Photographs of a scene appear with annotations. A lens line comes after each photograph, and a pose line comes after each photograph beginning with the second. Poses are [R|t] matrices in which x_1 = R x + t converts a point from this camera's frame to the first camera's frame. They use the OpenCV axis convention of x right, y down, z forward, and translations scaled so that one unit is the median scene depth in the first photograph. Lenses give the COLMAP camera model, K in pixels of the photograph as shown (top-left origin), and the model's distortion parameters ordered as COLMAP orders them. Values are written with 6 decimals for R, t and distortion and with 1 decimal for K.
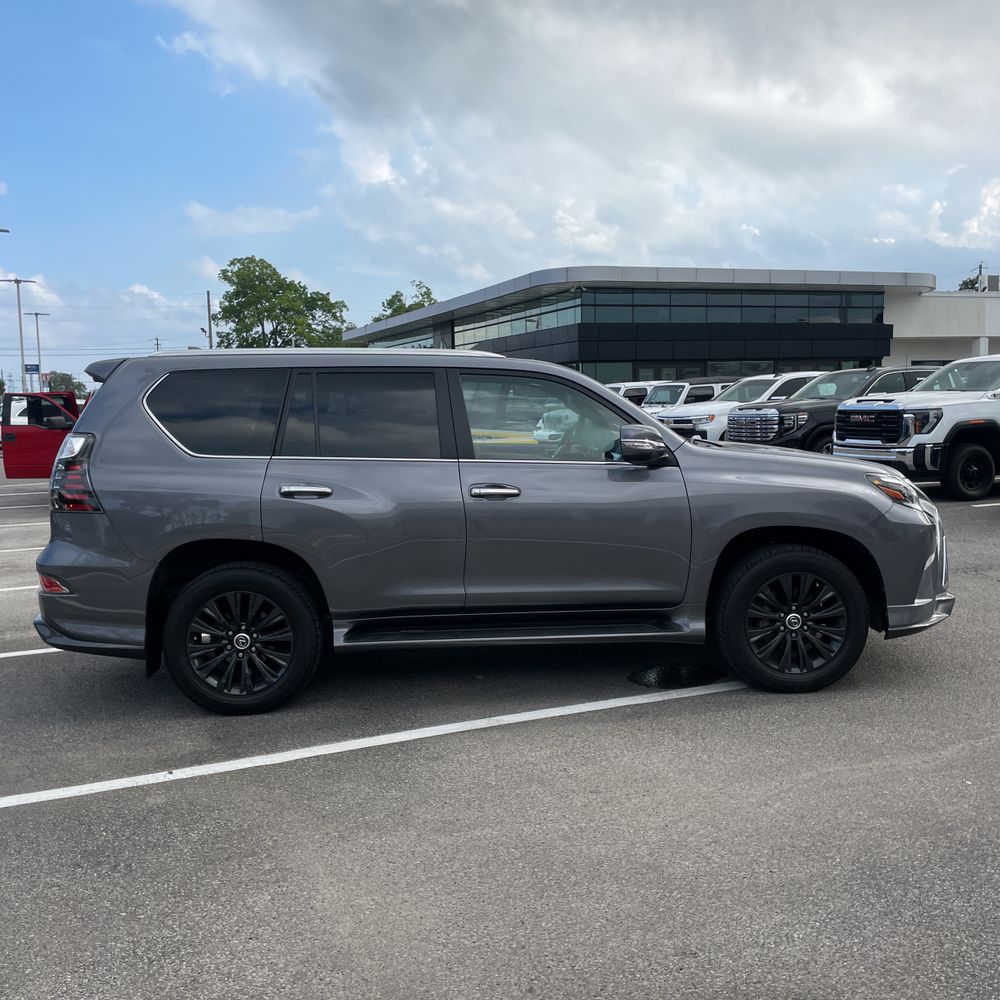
lens RADIAL K [[970.4, 0, 482.6], [0, 970.4, 482.5], [0, 0, 1]] dist [0.023160, -0.006908]
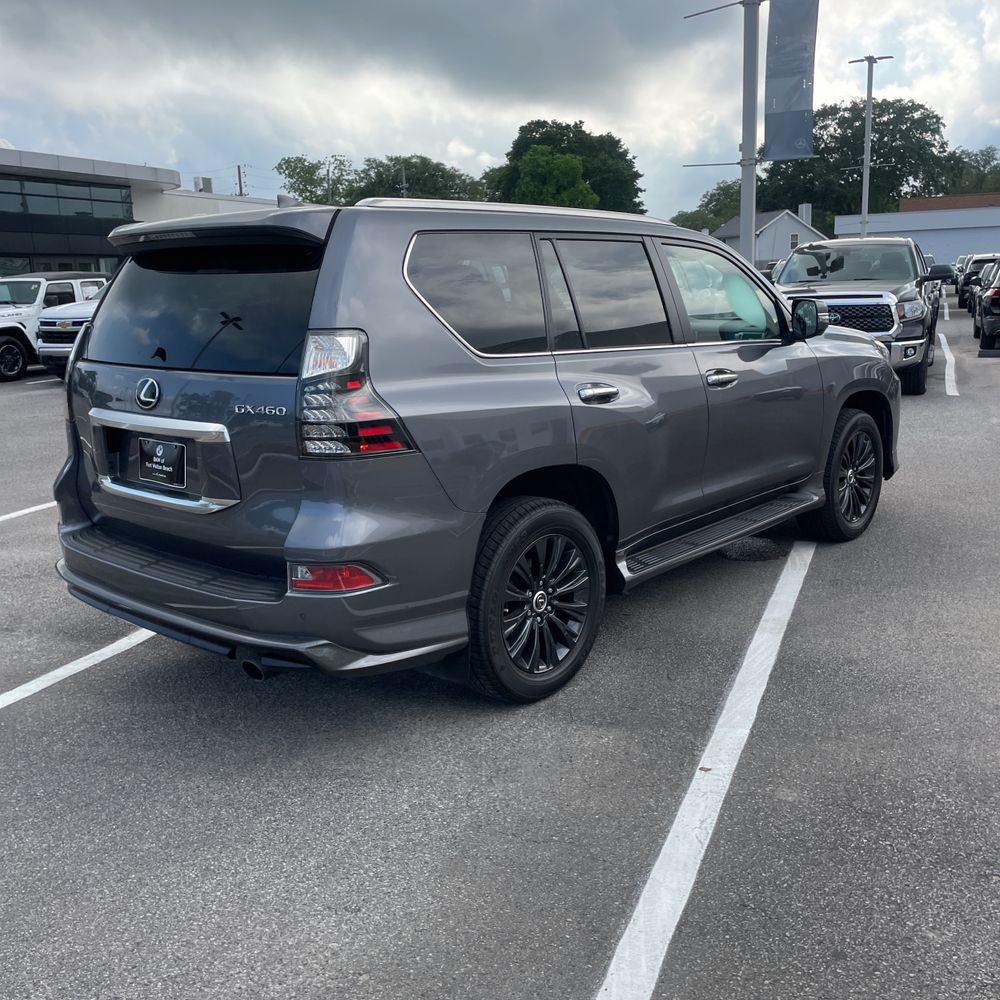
lens RADIAL K [[994.0, 0, 498.8], [0, 994.0, 478.0], [0, 0, 1]] dist [0.083749, -0.137778]
pose [[0.698401, -0.135877, 0.702690, -0.800224], [0.073459, 0.990237, 0.118468, -0.024194], [-0.711926, -0.031119, 0.701564, 0.488594]]
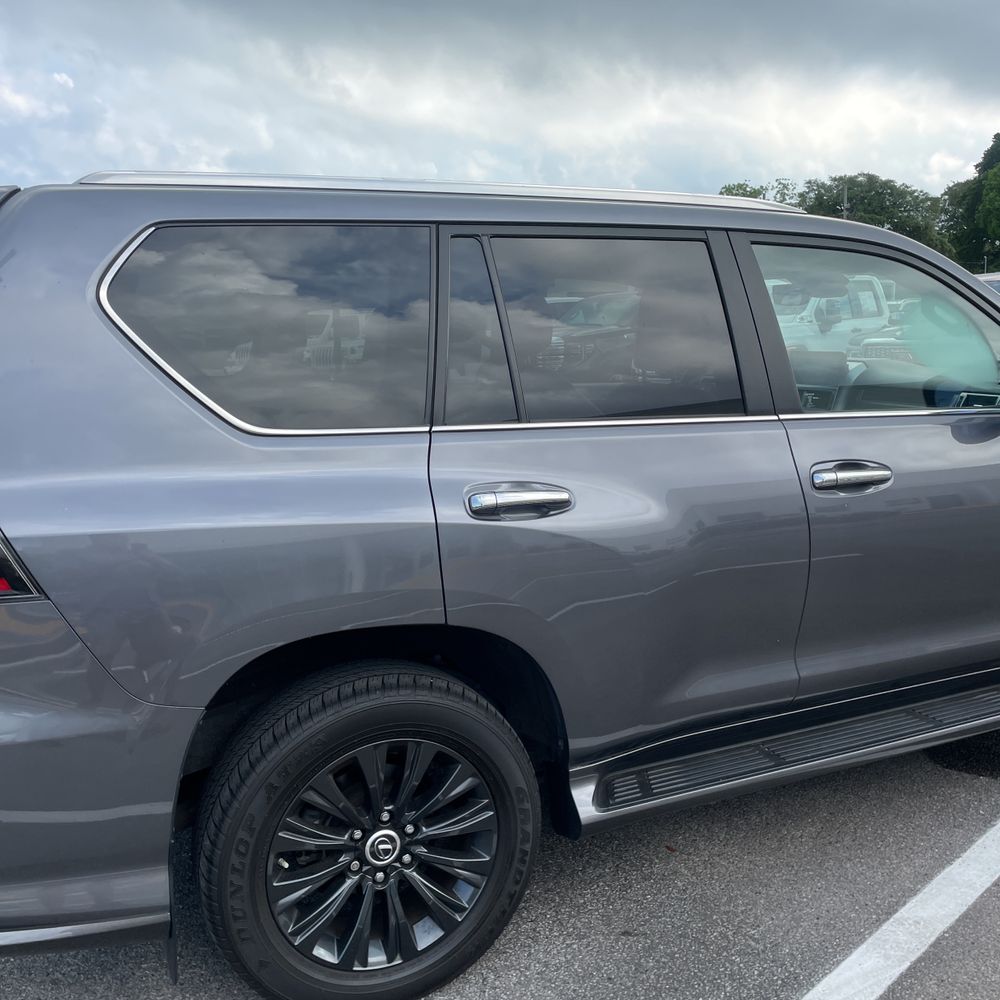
lens RADIAL K [[1002.9, 0, 500.0], [0, 1002.9, 500.0], [0, 0, 1]] dist [0.036944, -0.003189]
pose [[0.930088, -0.066126, 0.361337, -0.354595], [0.036515, 0.995435, 0.088180, -0.032314], [-0.365518, -0.068821, 0.928256, 0.567970]]
